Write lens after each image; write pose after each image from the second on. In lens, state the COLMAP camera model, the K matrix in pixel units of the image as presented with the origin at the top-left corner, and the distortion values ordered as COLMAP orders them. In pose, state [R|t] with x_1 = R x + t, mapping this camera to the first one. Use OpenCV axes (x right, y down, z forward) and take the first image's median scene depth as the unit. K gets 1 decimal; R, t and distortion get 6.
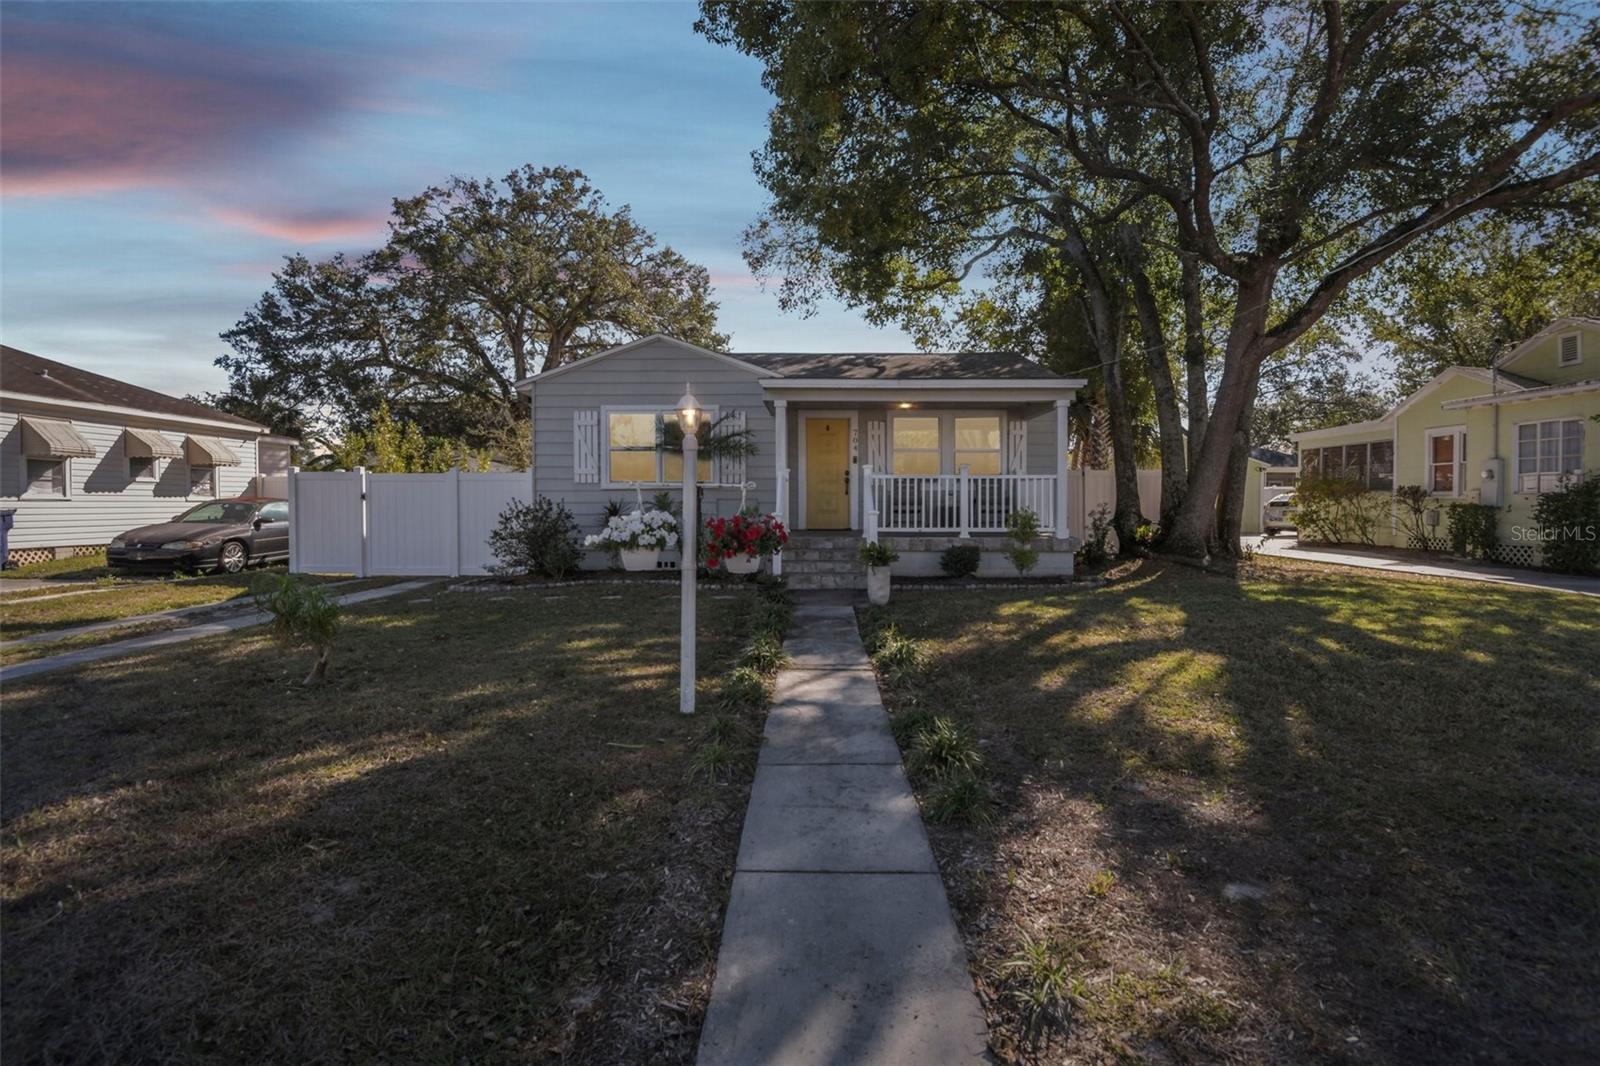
lens RADIAL K [[745.3, 0, 799.6], [0, 745.3, 510.3], [0, 0, 1]] dist [0.001050, 0.000013]
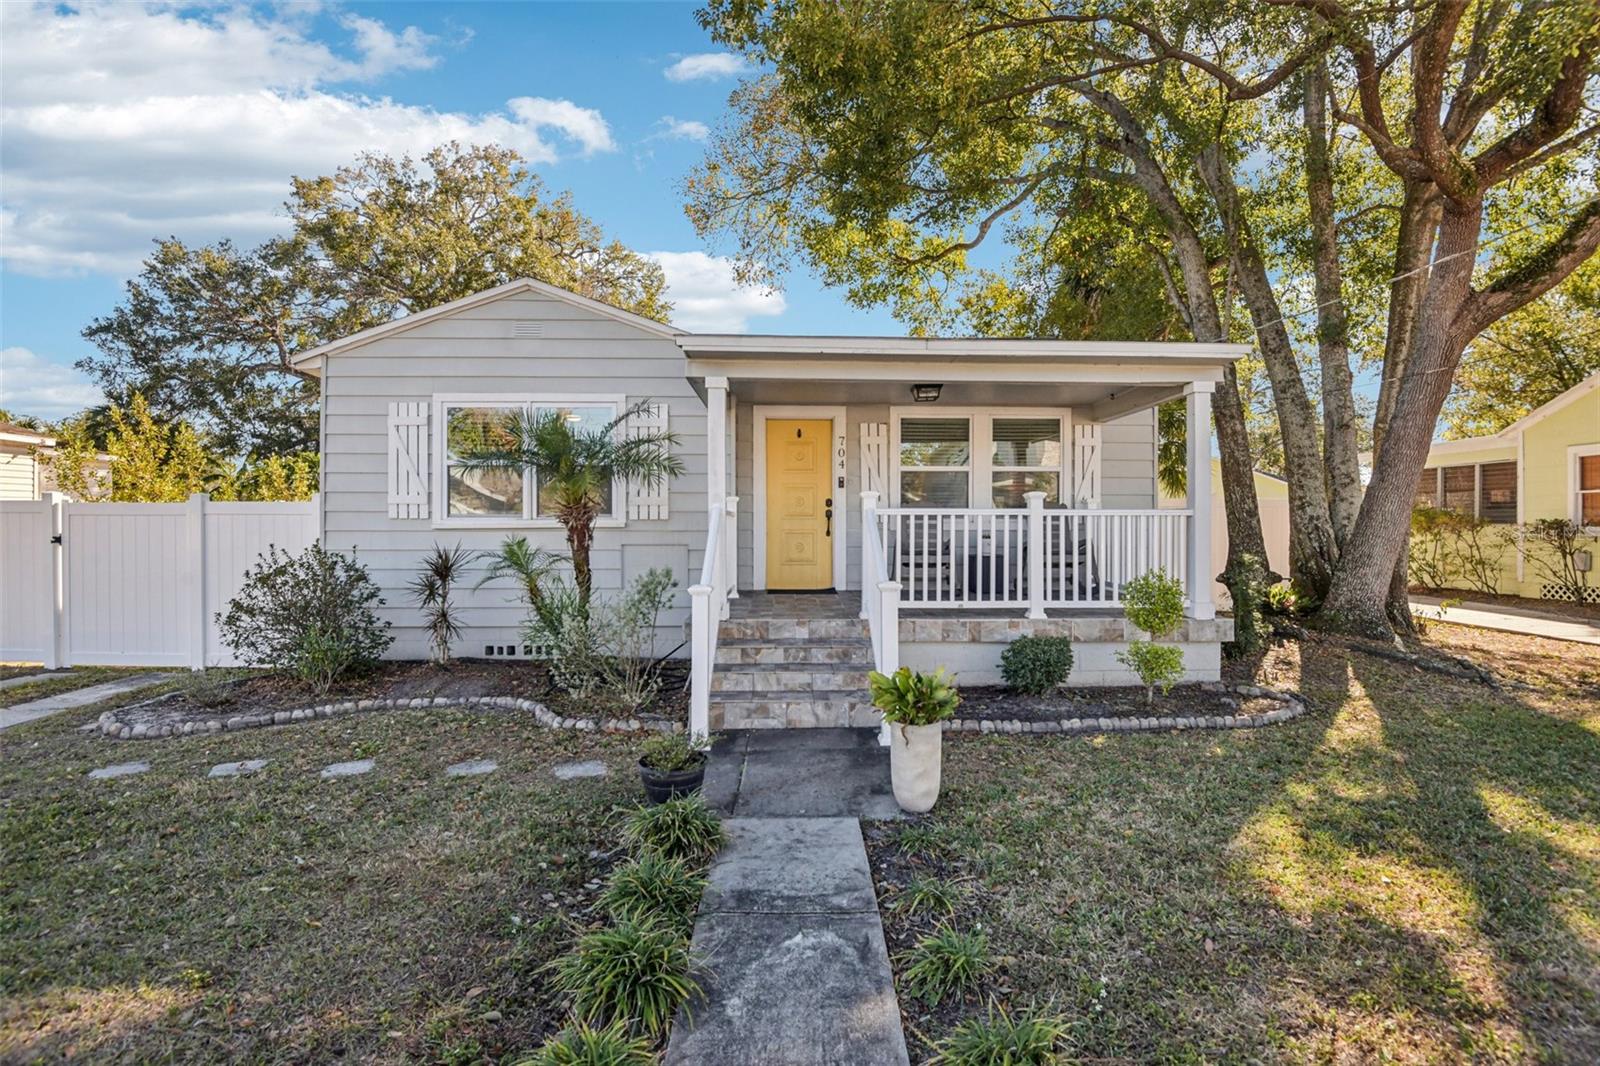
lens RADIAL K [[754.9, 0, 800.0], [0, 754.9, 533.0], [0, 0, 1]] dist [-0.003253, -0.000316]
pose [[0.999138, 0.000824, 0.041500, 0.008027], [-0.000769, 0.999999, -0.001351, -0.016172], [-0.041501, 0.001318, 0.999138, 0.243126]]
